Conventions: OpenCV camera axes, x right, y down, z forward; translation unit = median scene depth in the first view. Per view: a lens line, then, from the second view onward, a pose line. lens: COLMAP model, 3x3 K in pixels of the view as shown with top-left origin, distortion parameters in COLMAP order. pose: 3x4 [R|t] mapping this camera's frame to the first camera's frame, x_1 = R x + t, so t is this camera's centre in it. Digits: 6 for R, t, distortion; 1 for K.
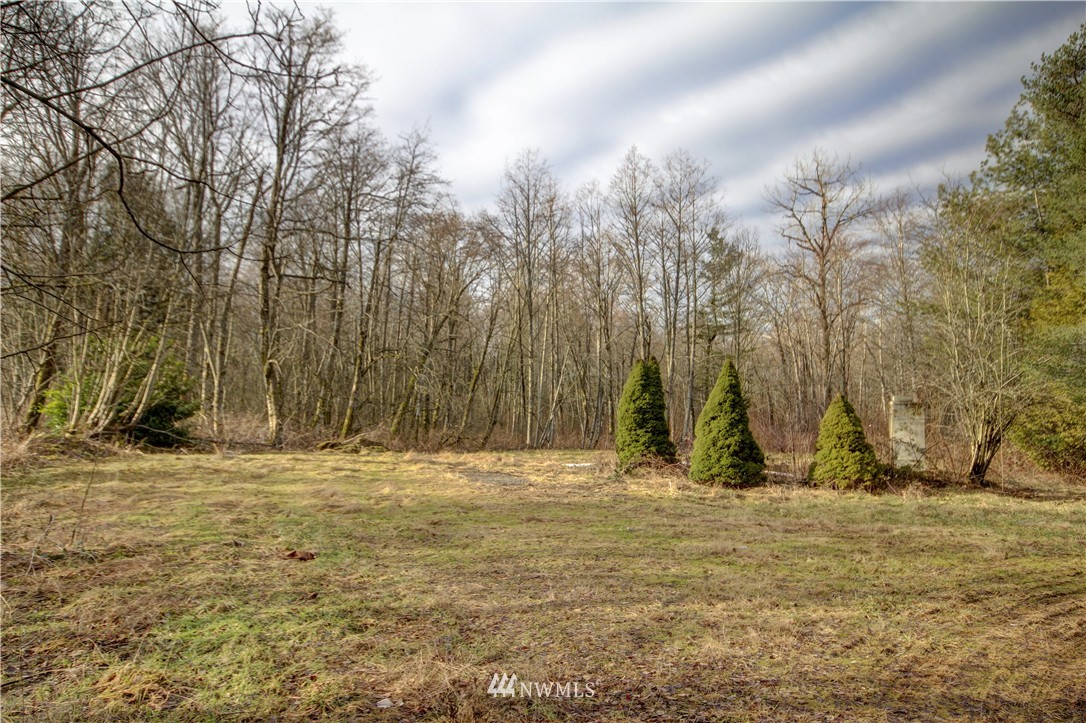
lens RADIAL K [[731.8, 0, 543.0], [0, 731.8, 361.5], [0, 0, 1]] dist [0.006247, 0.001703]
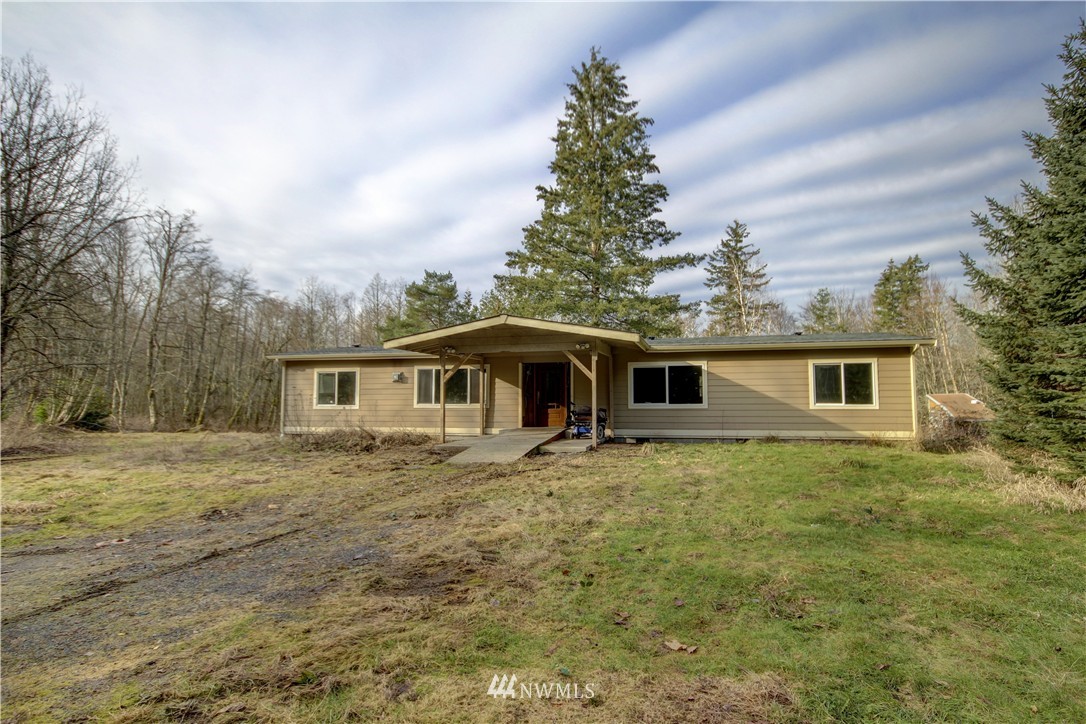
lens RADIAL K [[577.0, 0, 550.8], [0, 577.0, 363.9], [0, 0, 1]] dist [0.004734, 0.000739]
pose [[0.975983, 0.020597, 0.216869, 0.355005], [-0.017685, 0.999726, -0.015362, -0.065483], [-0.217126, 0.011158, 0.976080, -0.801531]]
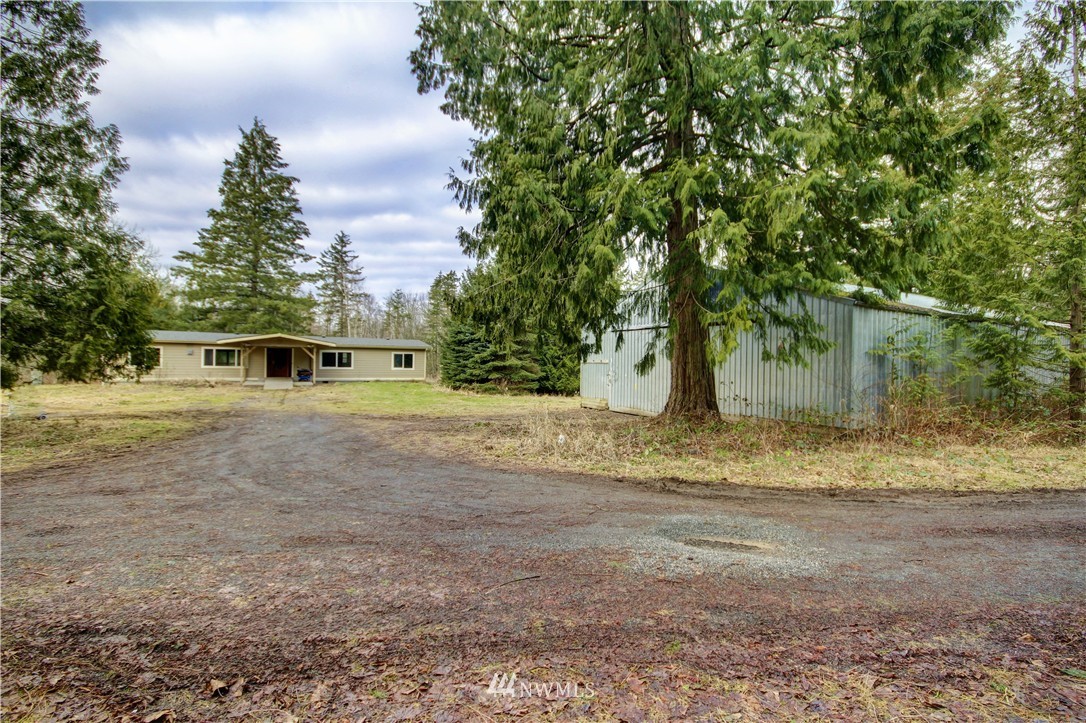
lens RADIAL K [[503.1, 0, 554.4], [0, 503.1, 364.1], [0, 0, 1]] dist [0.014146, -0.016987]
pose [[0.568240, 0.013594, 0.822751, -0.035187], [-0.067175, 0.997293, 0.029917, -0.108040], [-0.820117, -0.072268, 0.567614, -1.297400]]
